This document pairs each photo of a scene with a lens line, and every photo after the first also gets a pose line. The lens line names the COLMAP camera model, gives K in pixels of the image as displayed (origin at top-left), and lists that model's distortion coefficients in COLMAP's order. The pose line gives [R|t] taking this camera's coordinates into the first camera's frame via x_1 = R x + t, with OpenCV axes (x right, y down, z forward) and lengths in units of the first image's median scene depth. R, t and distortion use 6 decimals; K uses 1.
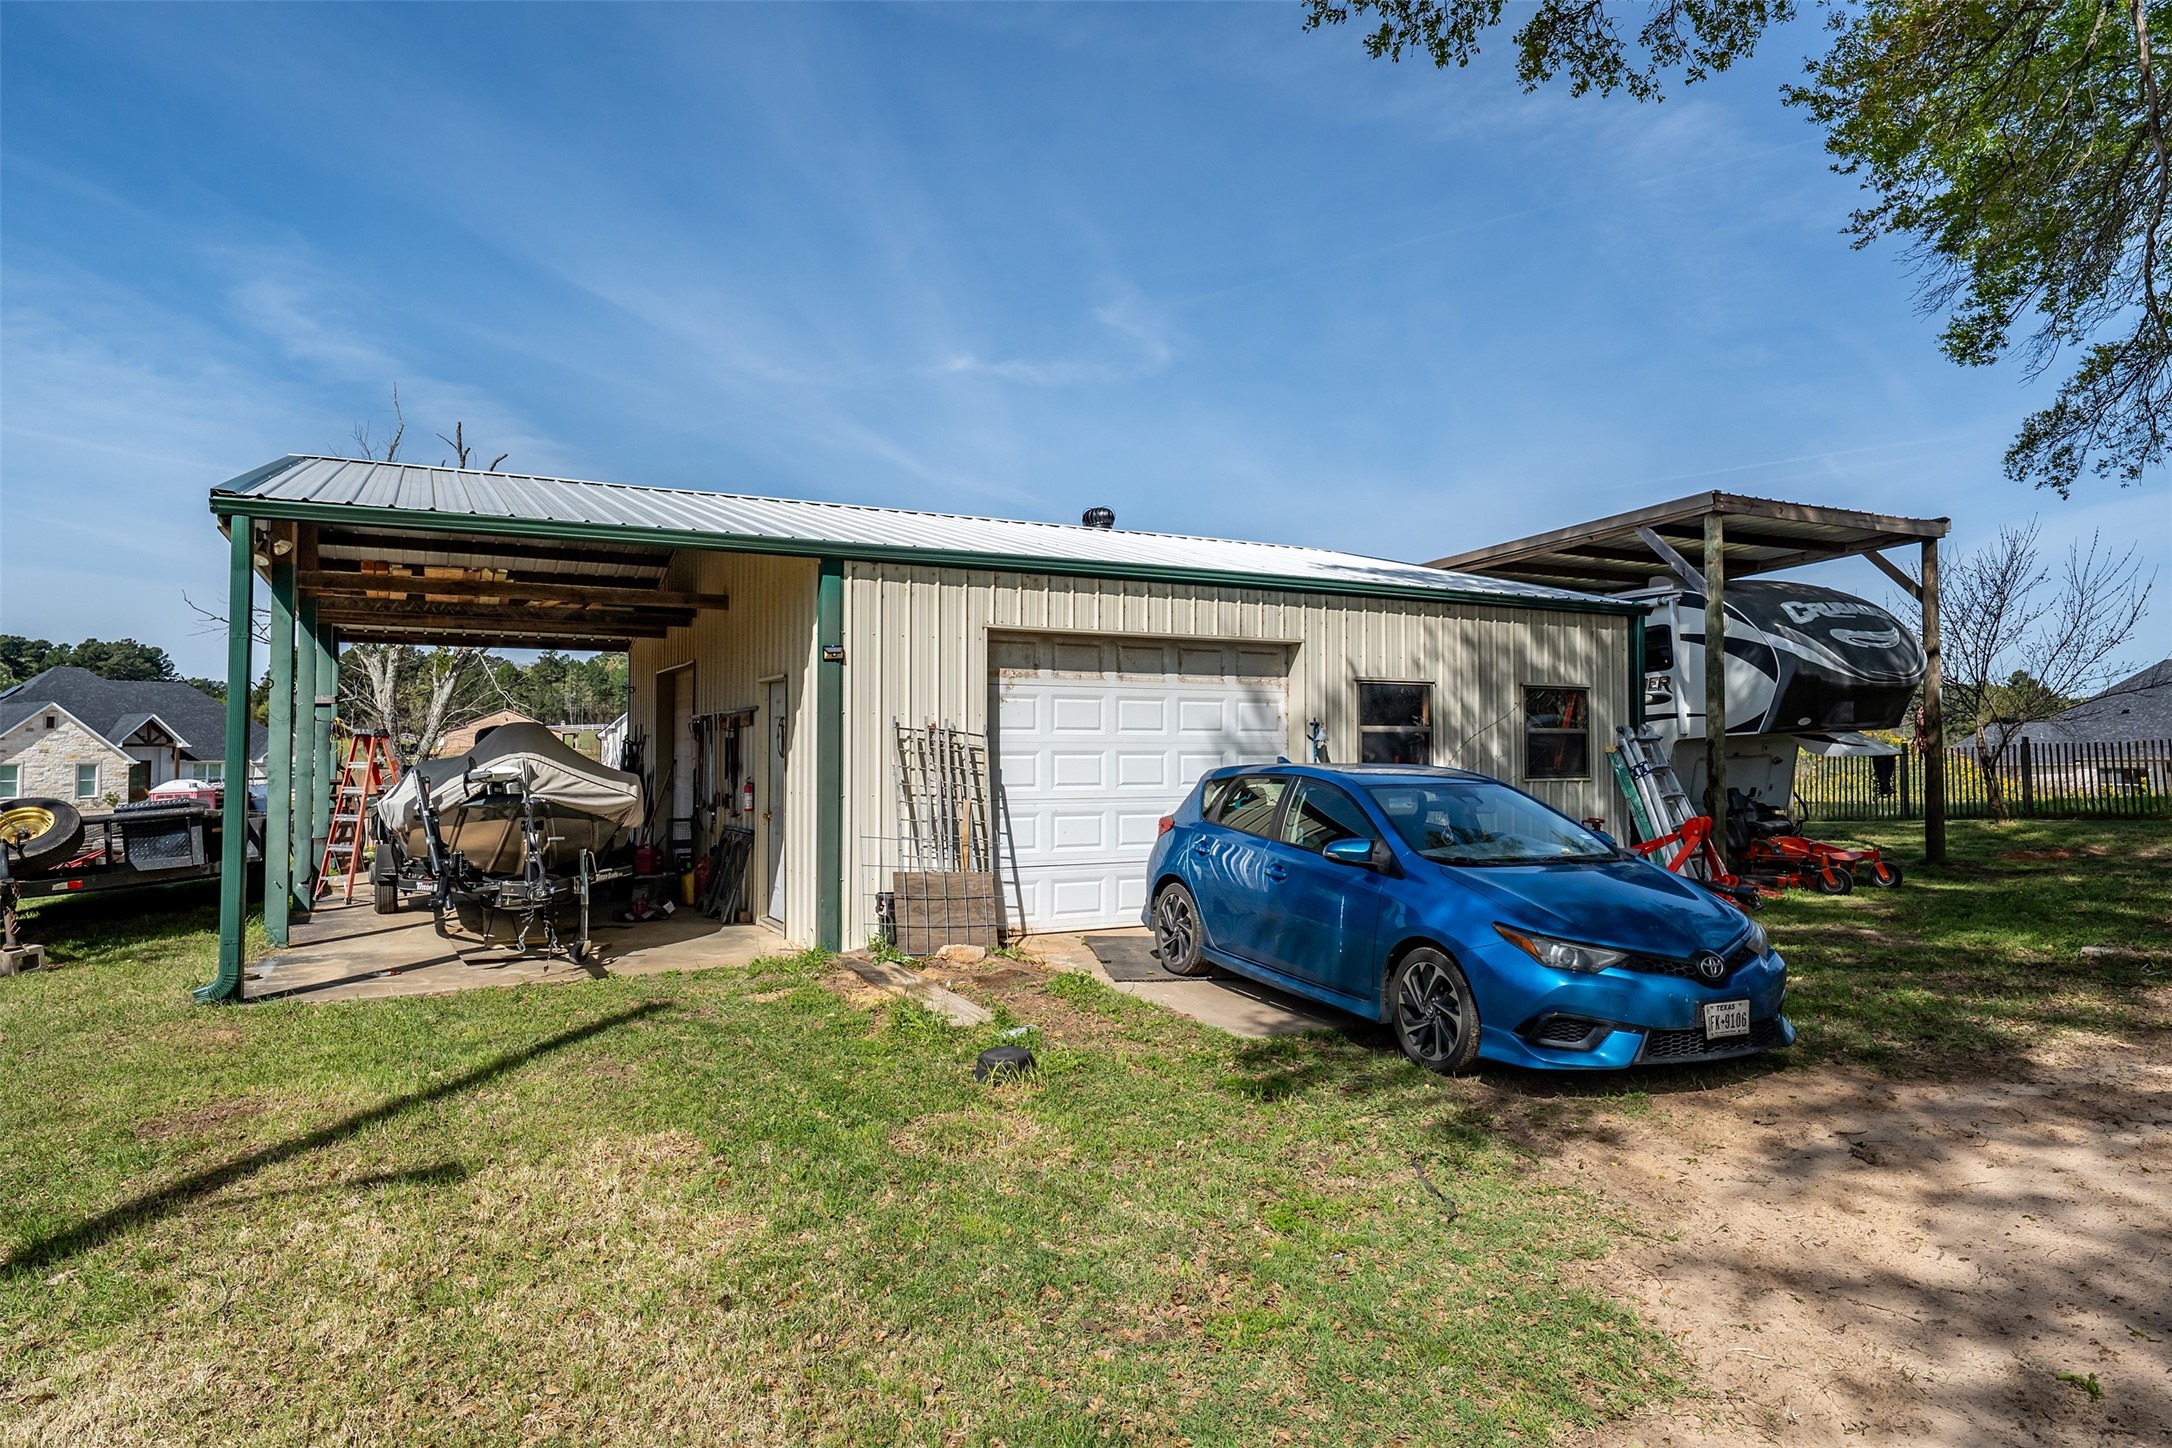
lens RADIAL K [[1224.3, 0, 1080.1], [0, 1224.3, 722.3], [0, 0, 1]] dist [-0.002501, -0.000242]
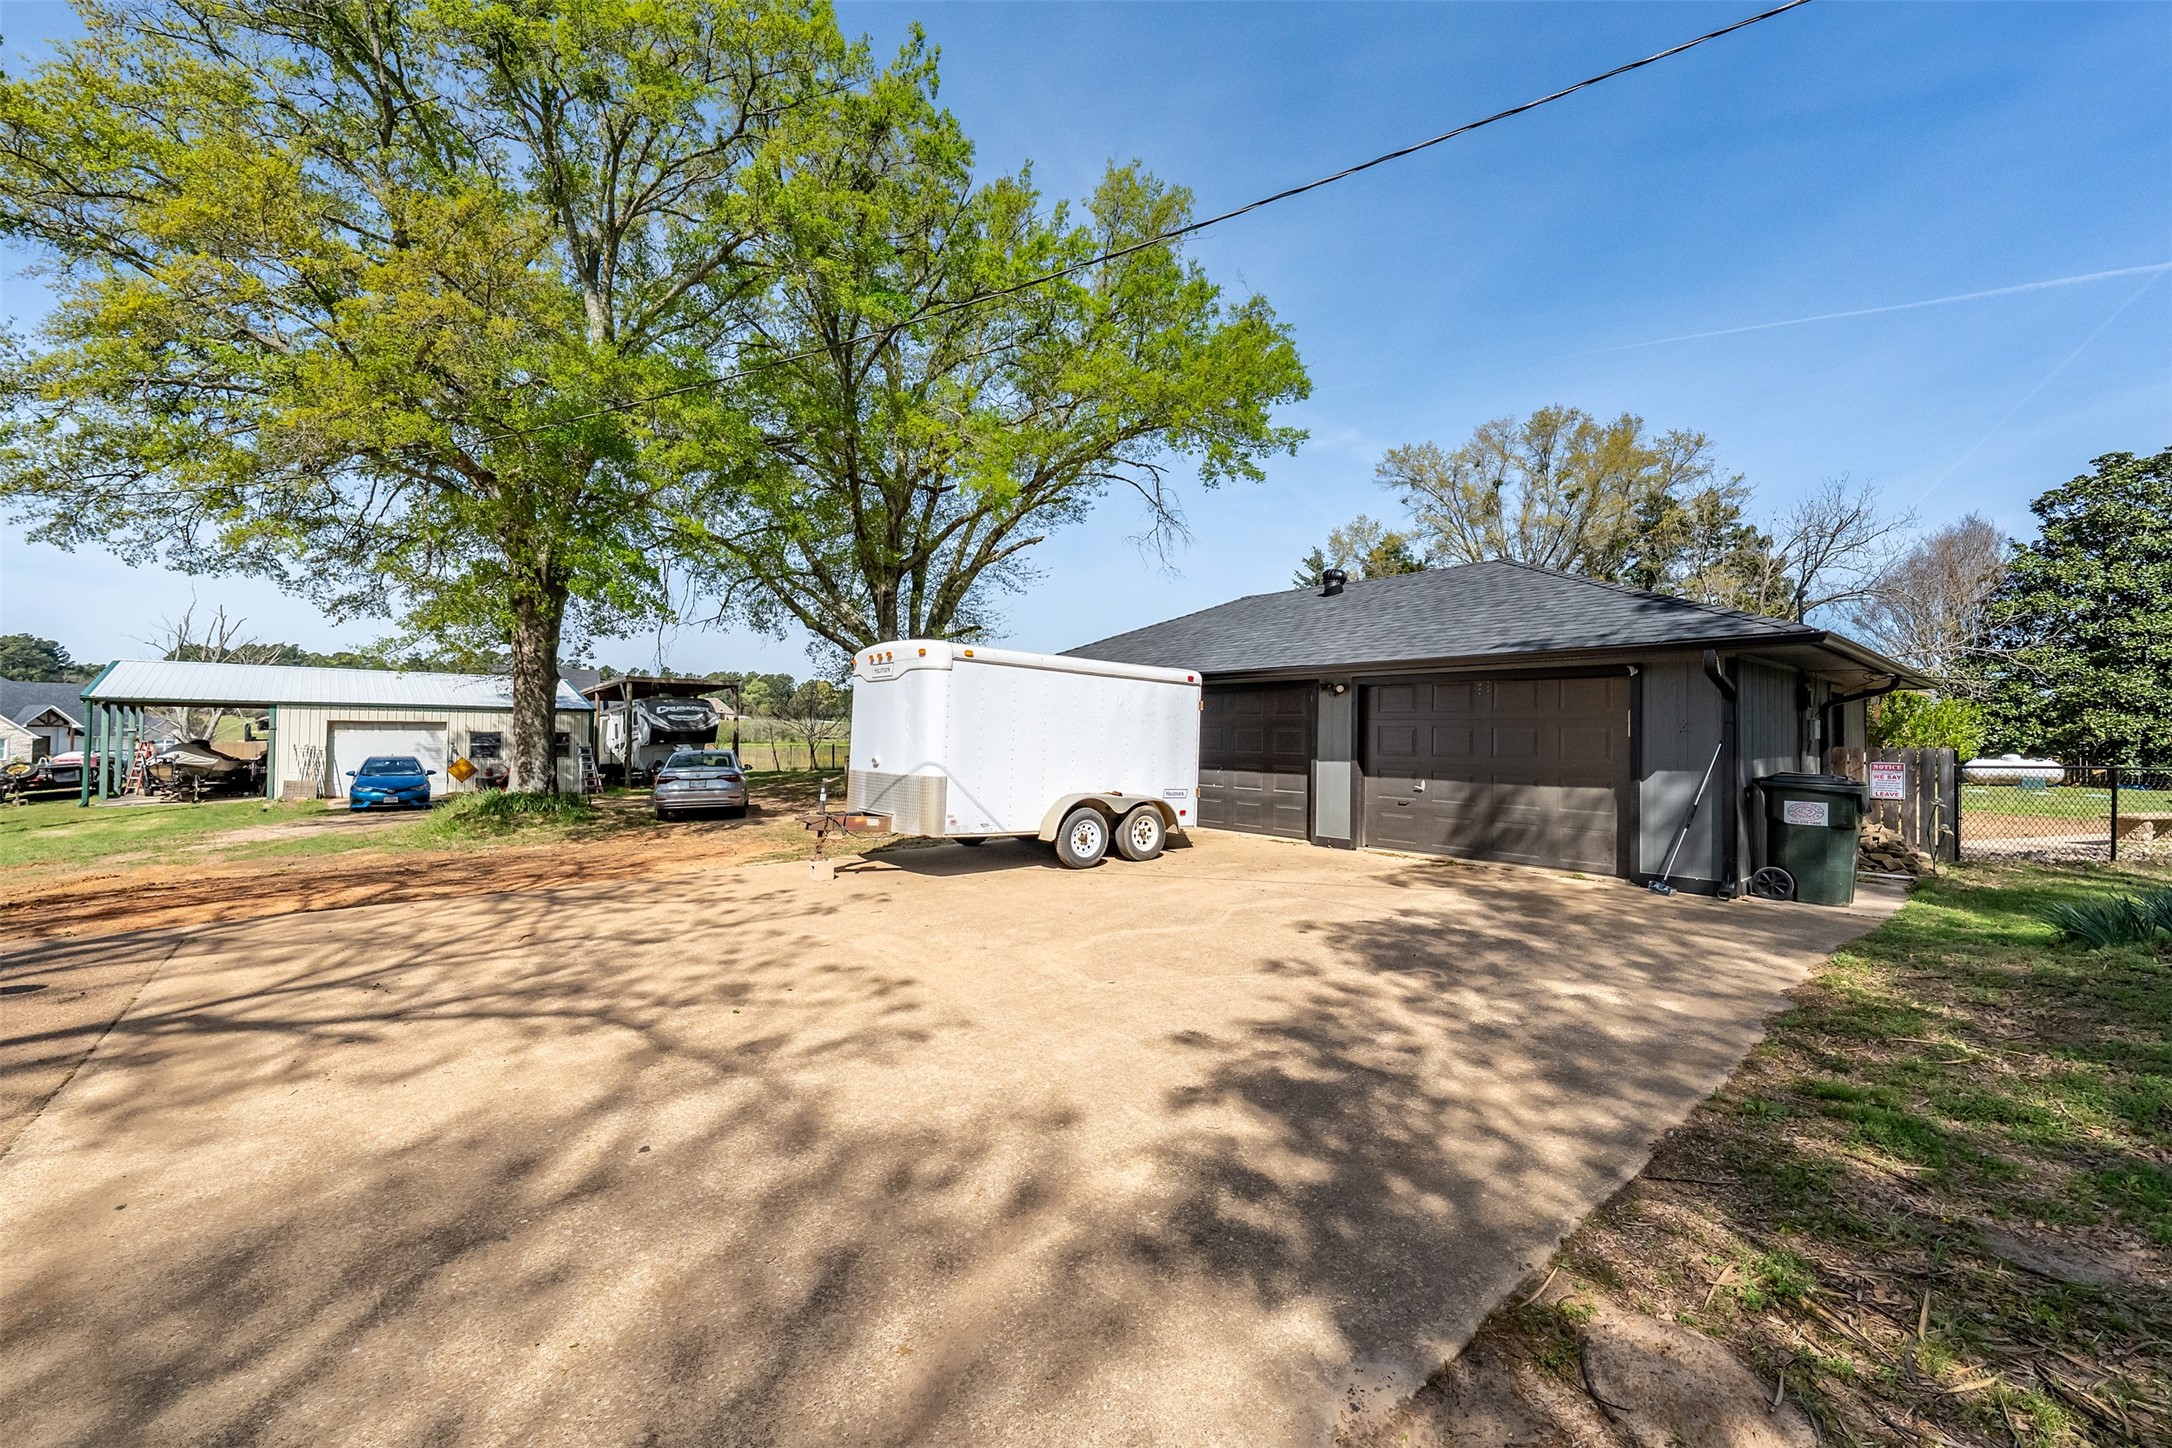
lens RADIAL K [[853.6, 0, 1088.0], [0, 853.6, 718.4], [0, 0, 1]] dist [0.000853, 0.000093]
pose [[0.972494, 0.014689, 0.232463, 1.362375], [-0.017076, 0.999820, 0.008260, -0.119971], [-0.232300, -0.012003, 0.972570, -1.837222]]
